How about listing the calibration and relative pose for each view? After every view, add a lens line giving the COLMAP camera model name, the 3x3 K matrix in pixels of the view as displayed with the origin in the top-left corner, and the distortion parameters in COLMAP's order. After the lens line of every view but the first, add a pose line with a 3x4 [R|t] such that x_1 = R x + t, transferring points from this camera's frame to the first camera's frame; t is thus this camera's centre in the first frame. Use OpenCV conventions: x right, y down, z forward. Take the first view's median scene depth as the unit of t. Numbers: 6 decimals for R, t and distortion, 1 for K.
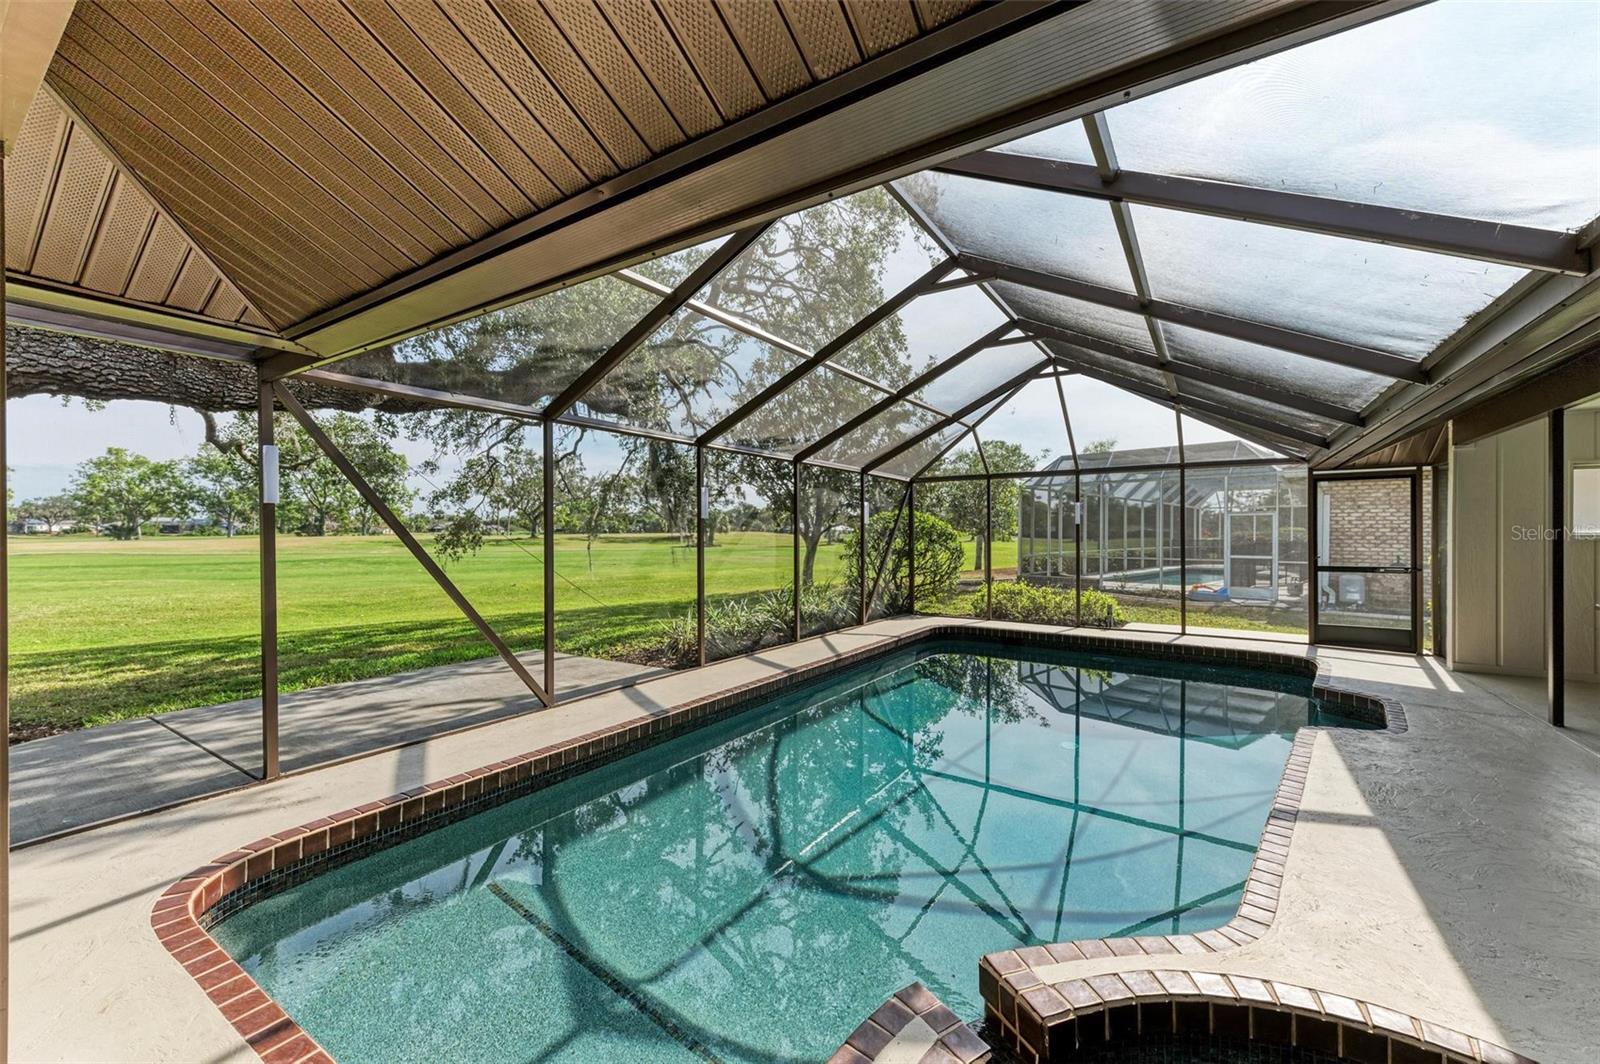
lens RADIAL K [[621.7, 0, 803.1], [0, 621.7, 534.6], [0, 0, 1]] dist [0.018253, -0.005947]
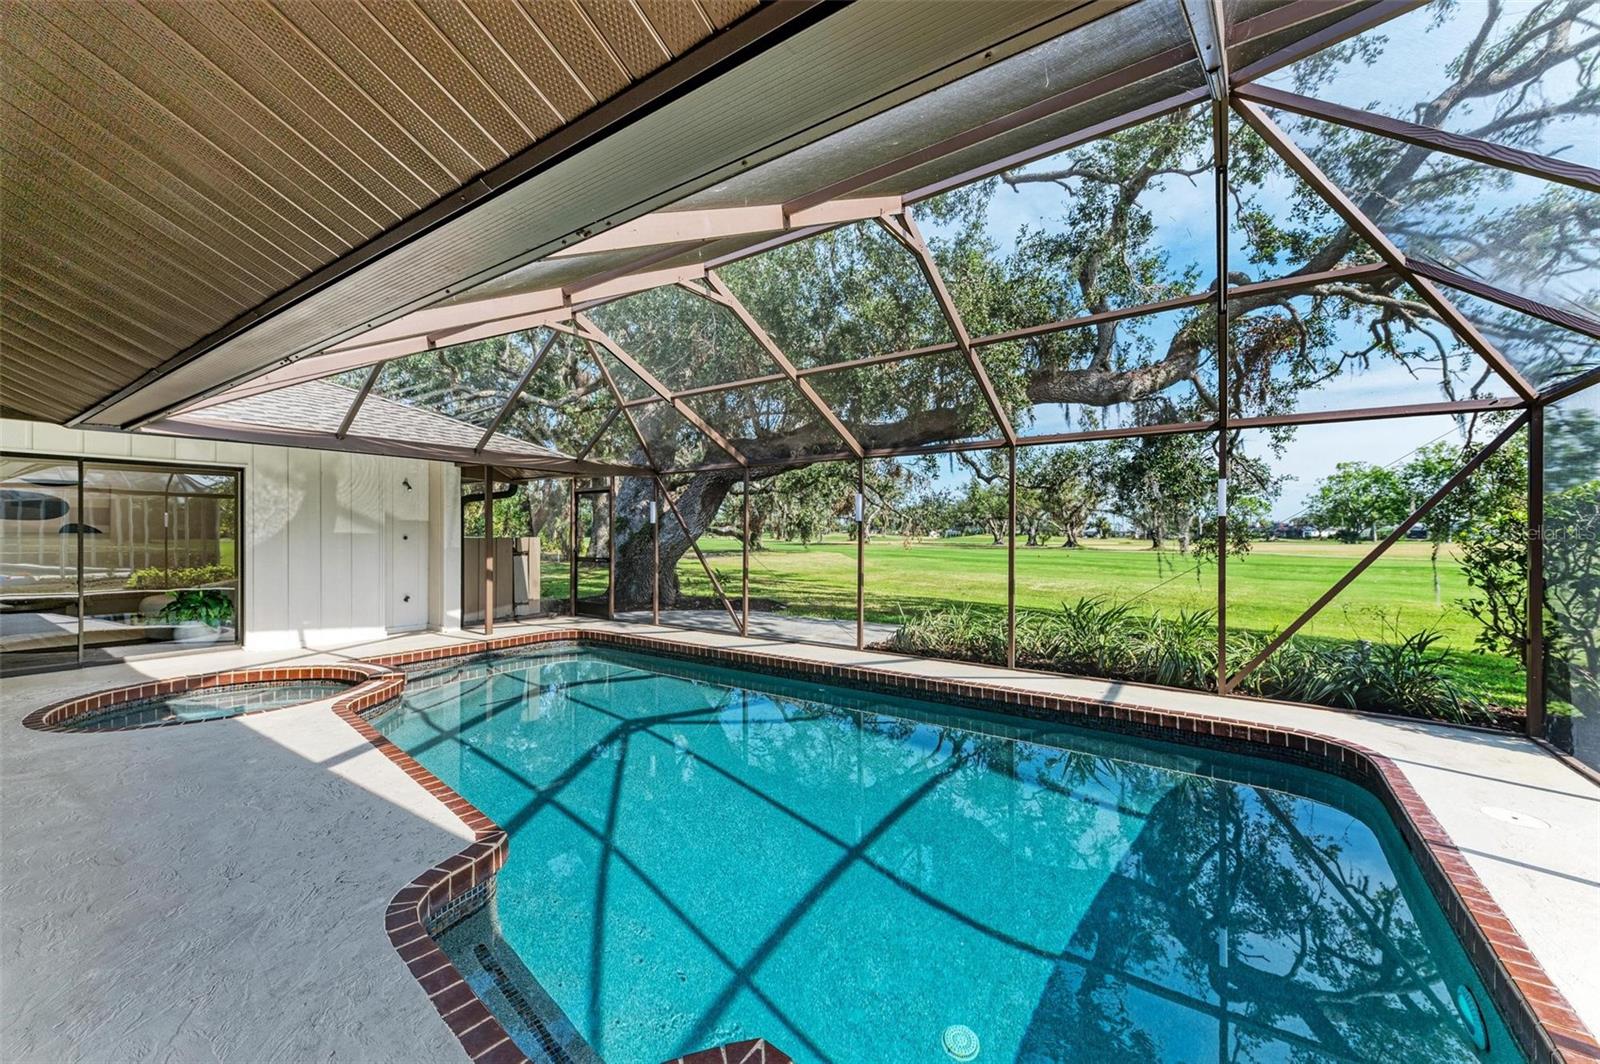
lens RADIAL K [[621.7, 0, 799.8], [0, 621.7, 535.2], [0, 0, 1]] dist [0.018253, -0.005947]
pose [[-0.023794, -0.001839, -0.999715, 0.082127], [-0.005719, 0.999982, -0.001703, 0.000226], [0.999701, 0.005677, -0.023804, 0.076089]]
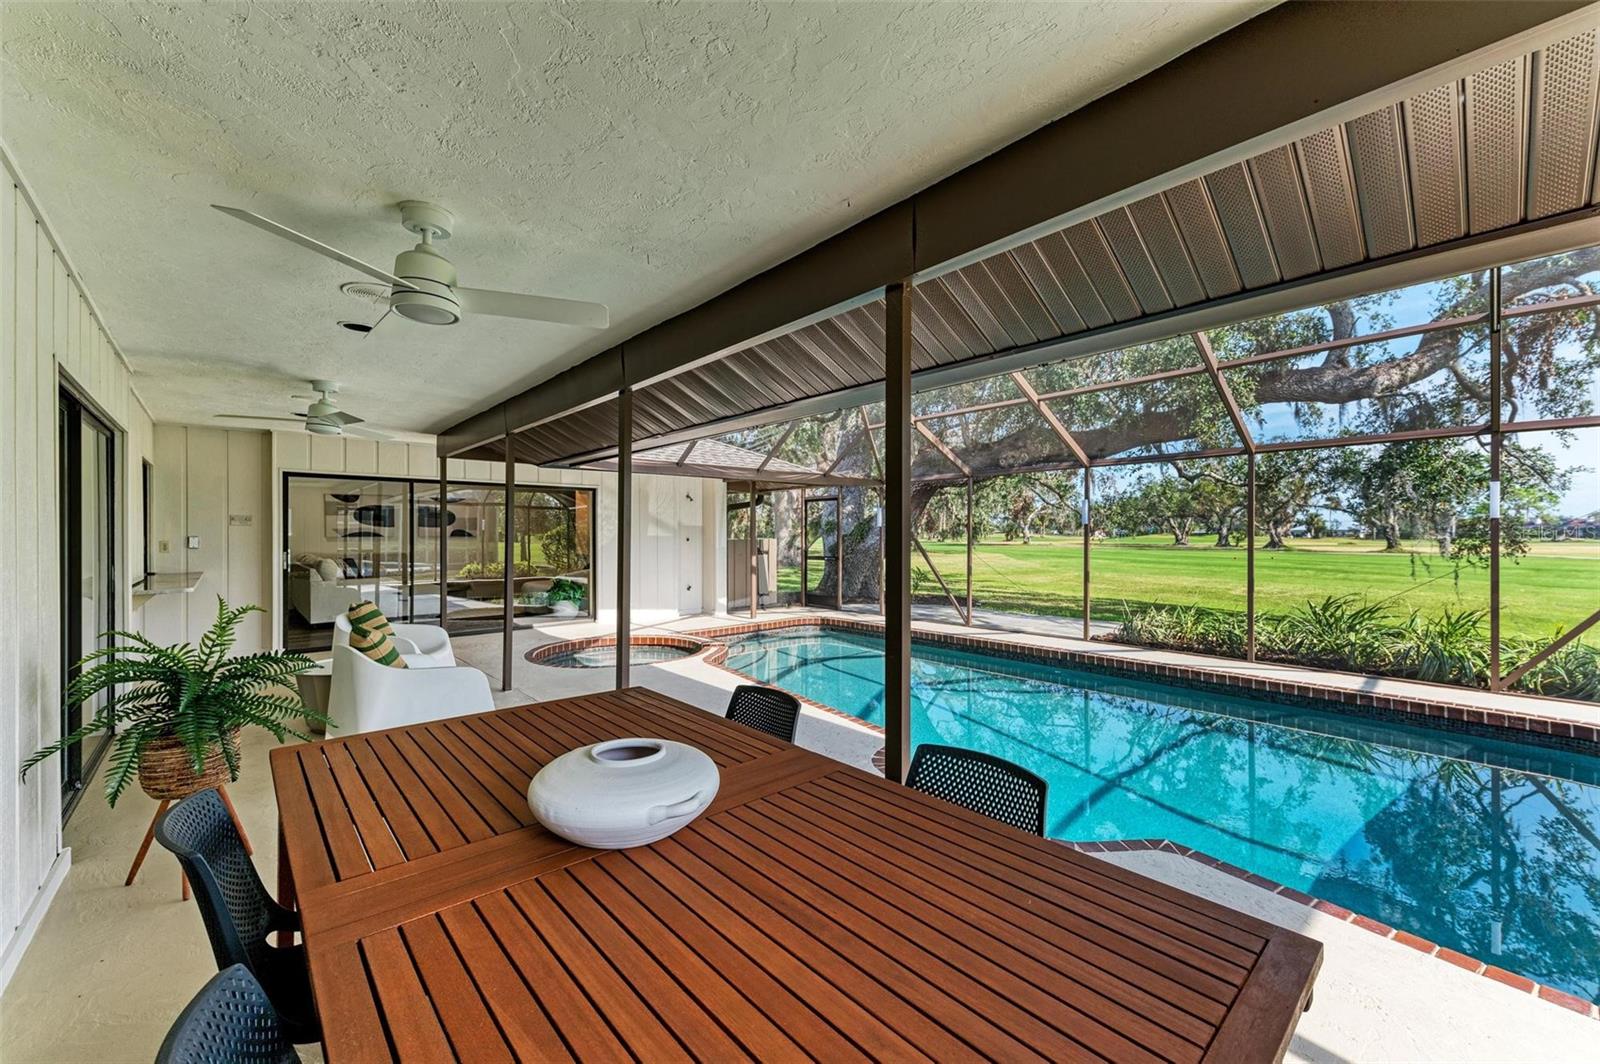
lens RADIAL K [[621.7, 0, 799.4], [0, 621.7, 535.0], [0, 0, 1]] dist [0.018253, -0.005947]
pose [[-0.254643, -0.002478, -0.967032, 0.101199], [-0.002785, 0.999994, -0.001830, 0.000029], [0.967031, 0.002227, -0.254649, 0.062873]]
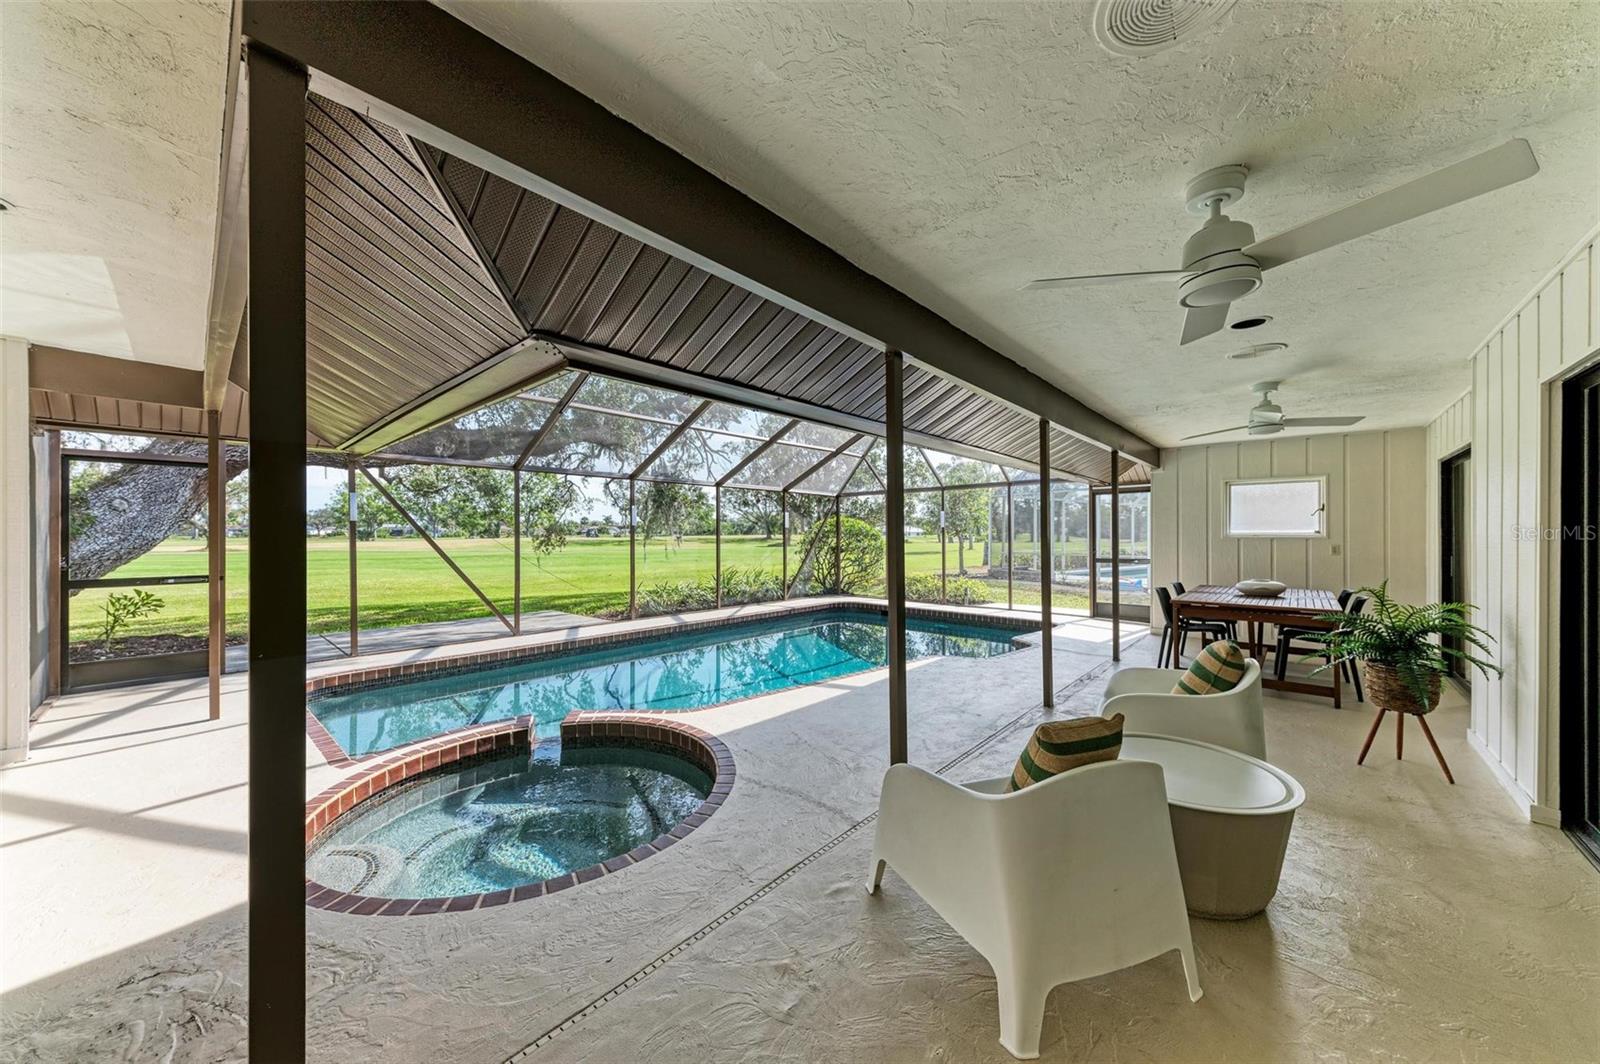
lens RADIAL K [[546.9, 0, 805.6], [0, 546.9, 532.6], [0, 0, 1]] dist [0.004890, -0.000604]
pose [[0.988739, -0.003248, -0.149614, 0.039178], [0.002271, 0.999975, -0.006699, 0.000220], [0.149632, 0.006283, 0.988722, -0.024417]]
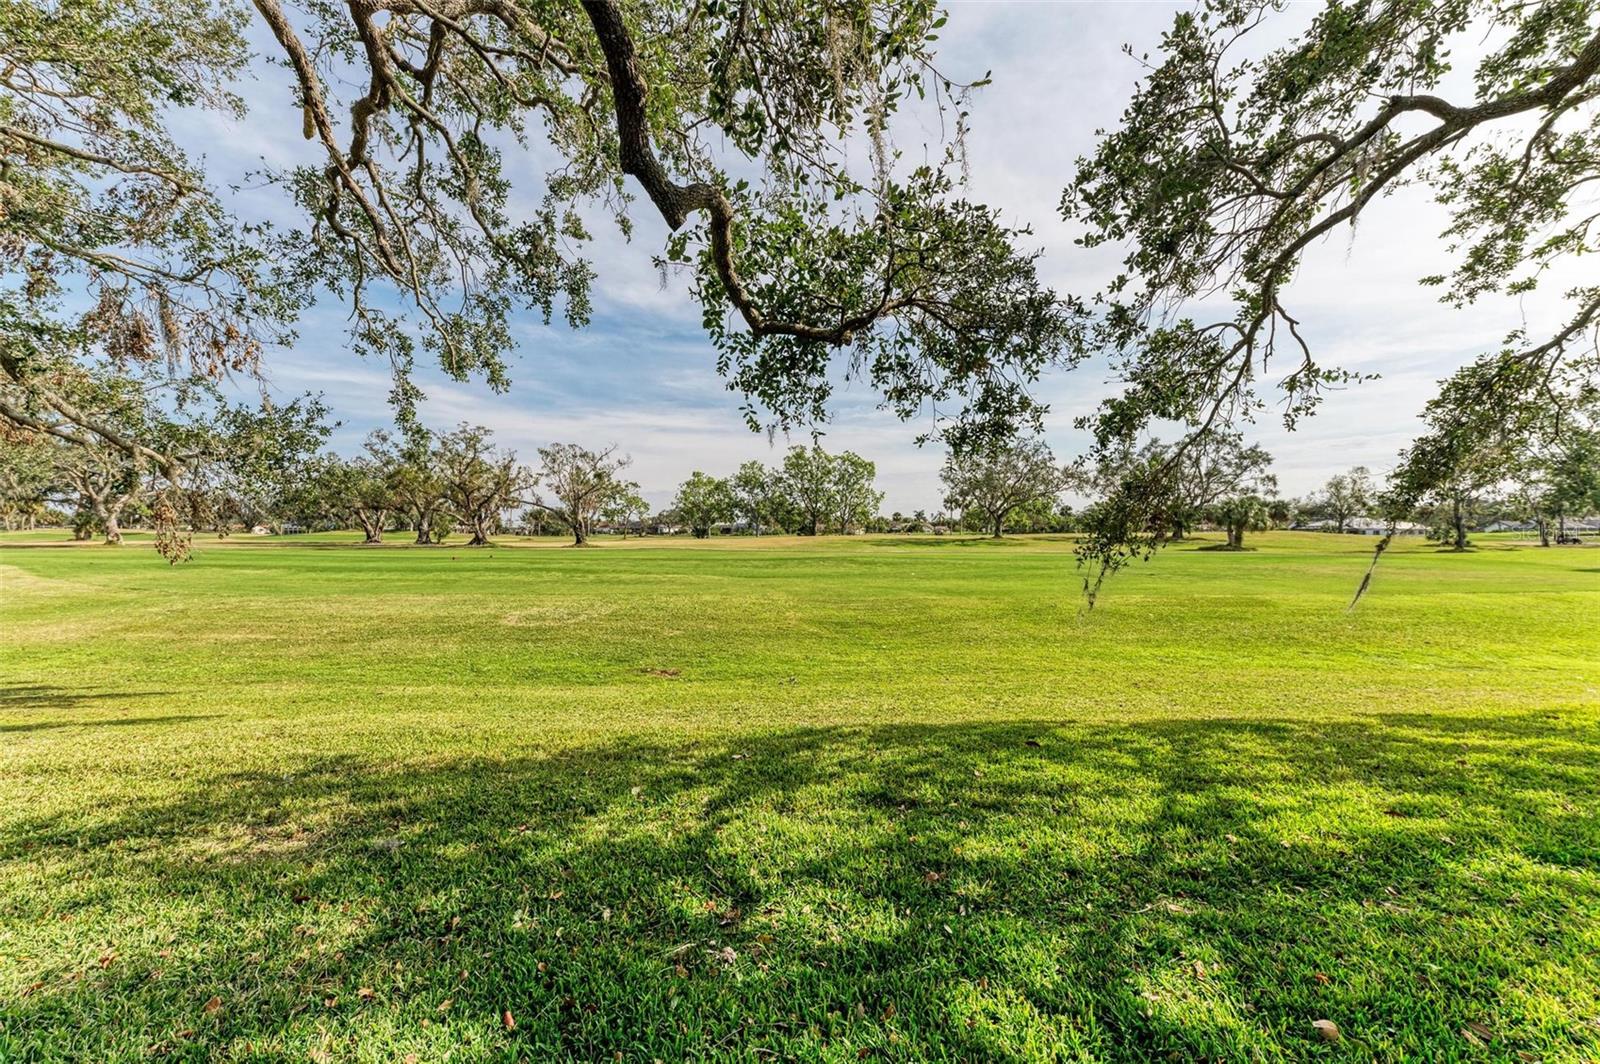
lens RADIAL K [[621.7, 0, 802.4], [0, 621.7, 537.3], [0, 0, 1]] dist [0.018253, -0.005947]
pose [[0.783720, 0.002751, -0.621108, -0.092014], [-0.000962, 0.999994, 0.003215, 0.002028], [0.621114, -0.001922, 0.783718, 0.107631]]
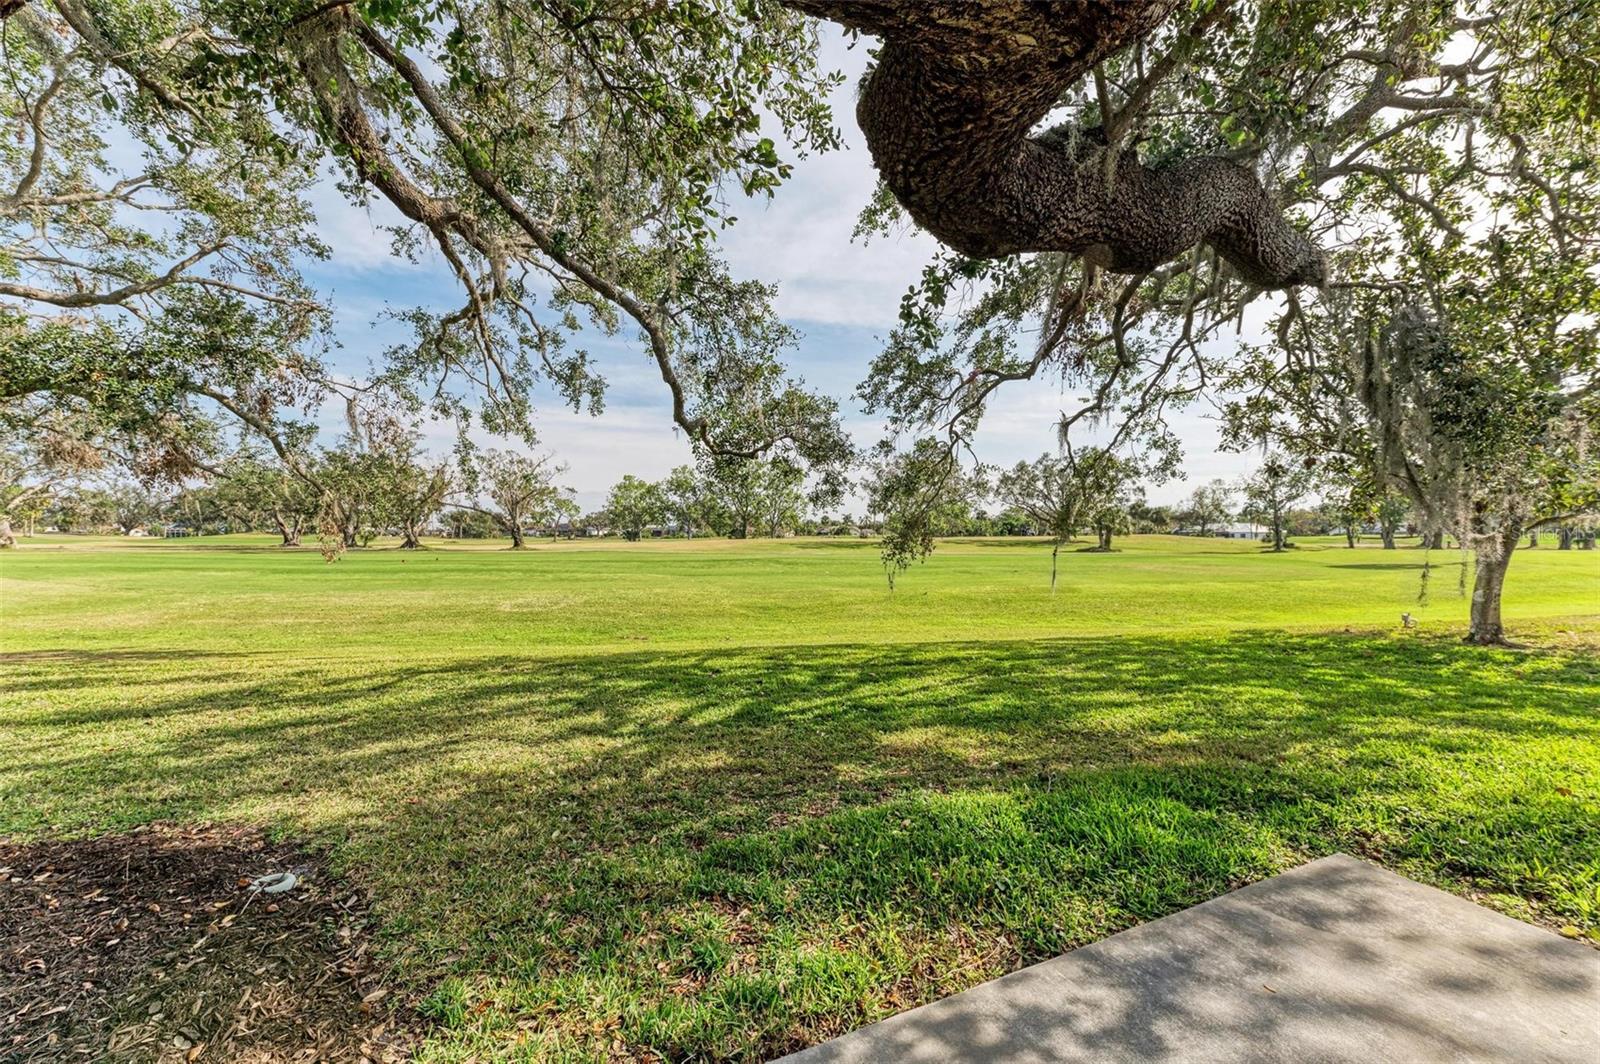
lens RADIAL K [[621.7, 0, 804.2], [0, 621.7, 542.4], [0, 0, 1]] dist [0.018253, -0.005947]
pose [[0.849322, 0.005107, -0.527850, -0.048609], [-0.001252, 0.999970, 0.007662, 0.000407], [0.527874, -0.005846, 0.849303, 0.051543]]
